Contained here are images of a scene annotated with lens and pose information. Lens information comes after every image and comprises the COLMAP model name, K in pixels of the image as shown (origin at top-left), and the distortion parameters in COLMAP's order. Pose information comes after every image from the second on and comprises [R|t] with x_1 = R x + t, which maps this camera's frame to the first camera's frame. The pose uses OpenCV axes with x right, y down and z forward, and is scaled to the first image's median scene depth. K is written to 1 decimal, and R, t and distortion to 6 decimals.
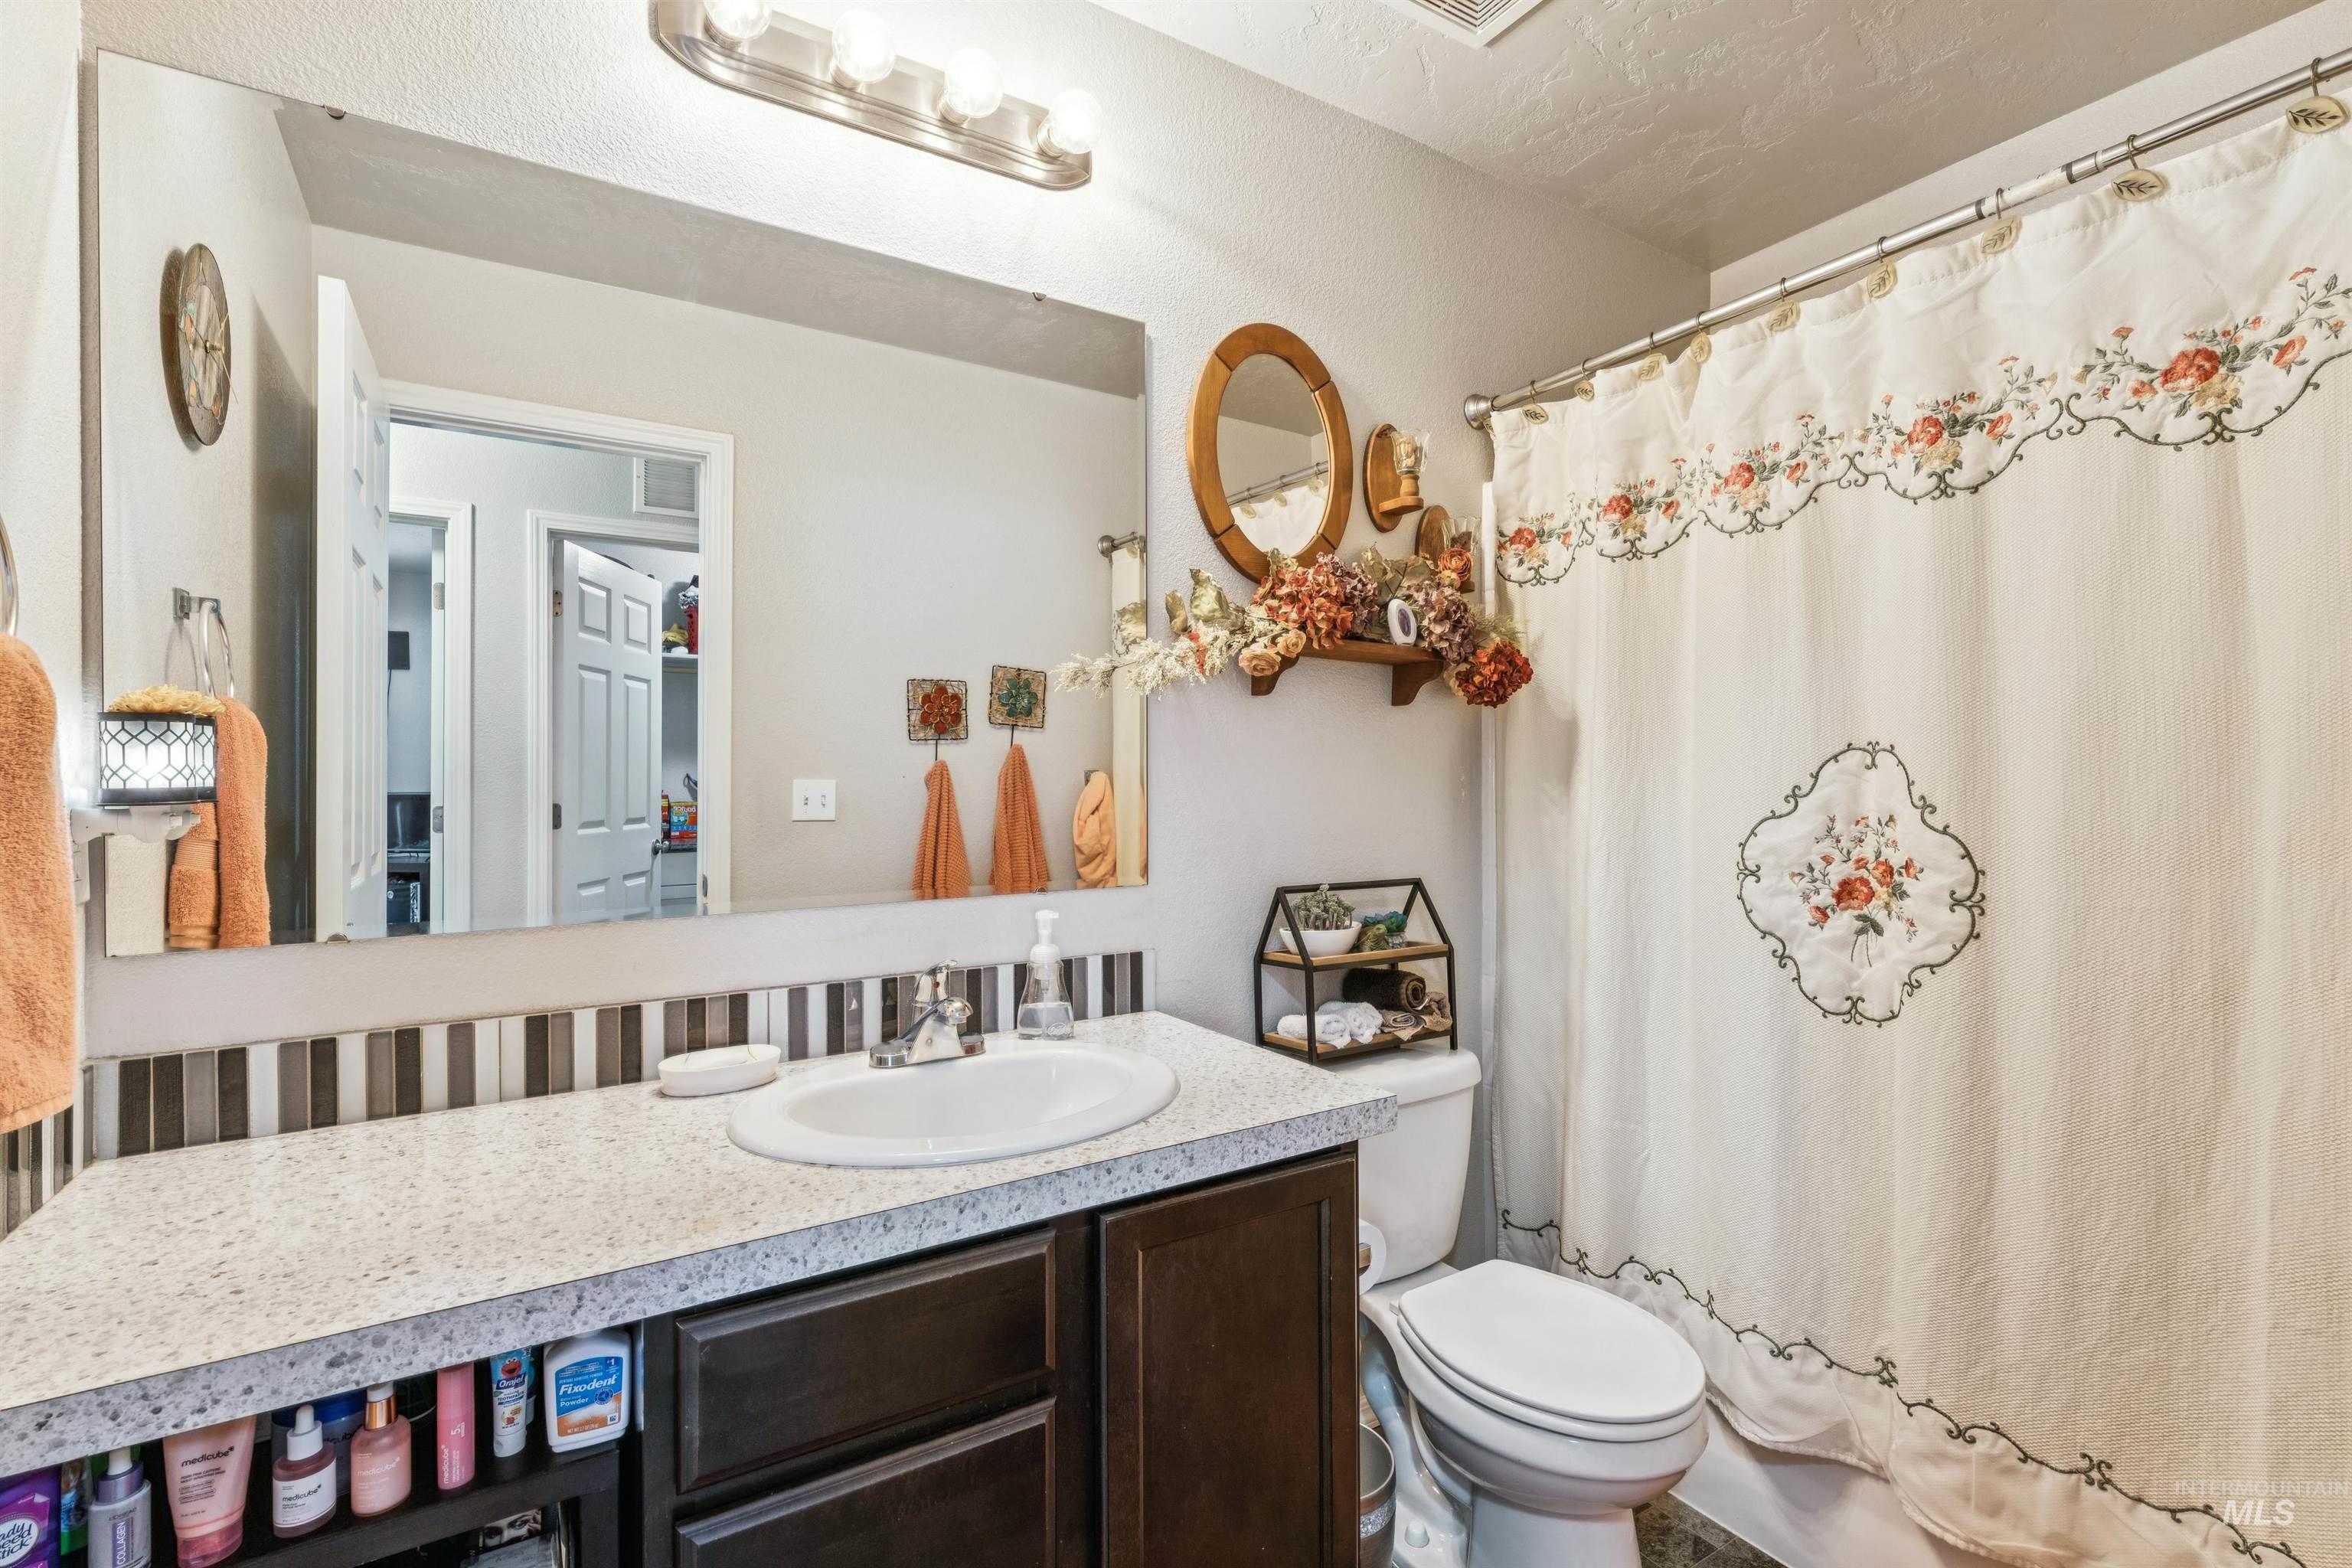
lens RADIAL K [[1043.8, 0, 1172.9], [0, 1043.8, 785.8], [0, 0, 1]] dist [-0.005066, 0.000344]
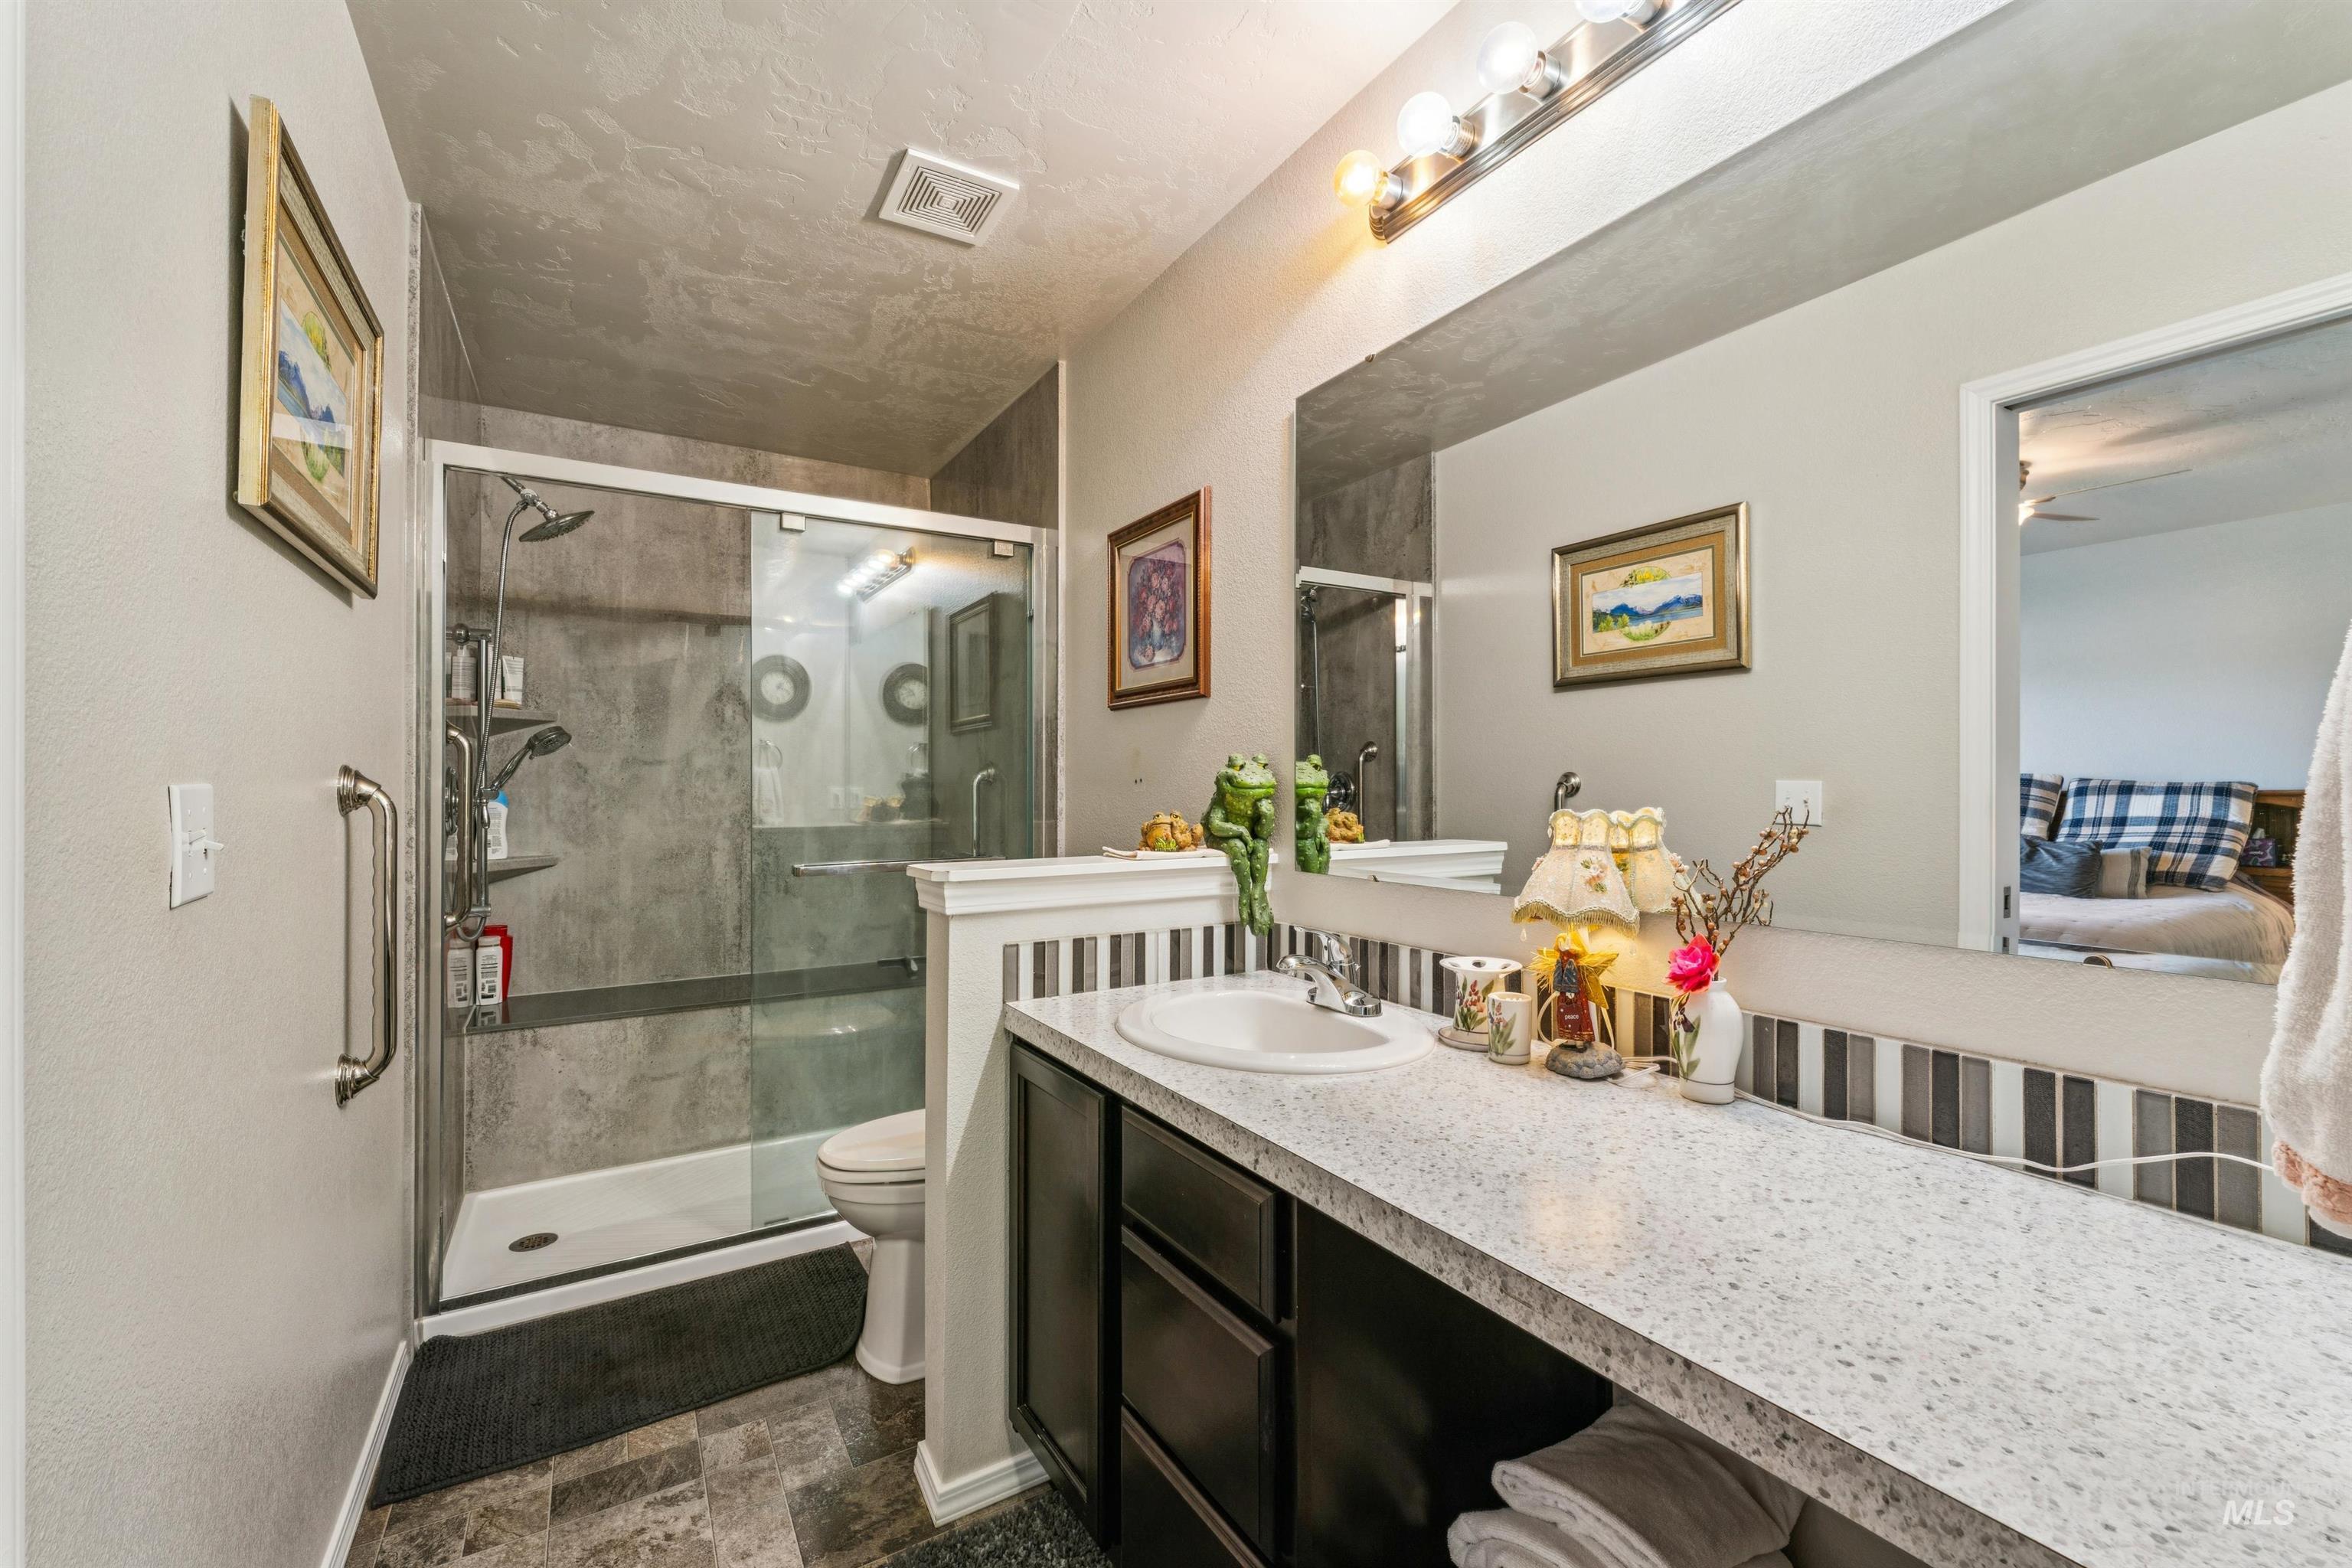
lens RADIAL K [[969.3, 0, 1170.5], [0, 969.3, 773.5], [0, 0, 1]] dist [-0.000170, -0.000751]
pose [[-0.028280, -0.008878, -0.999561, 0.023508], [0.003493, 0.999954, -0.008980, 0.010809], [0.999594, -0.003745, -0.028248, 0.428735]]
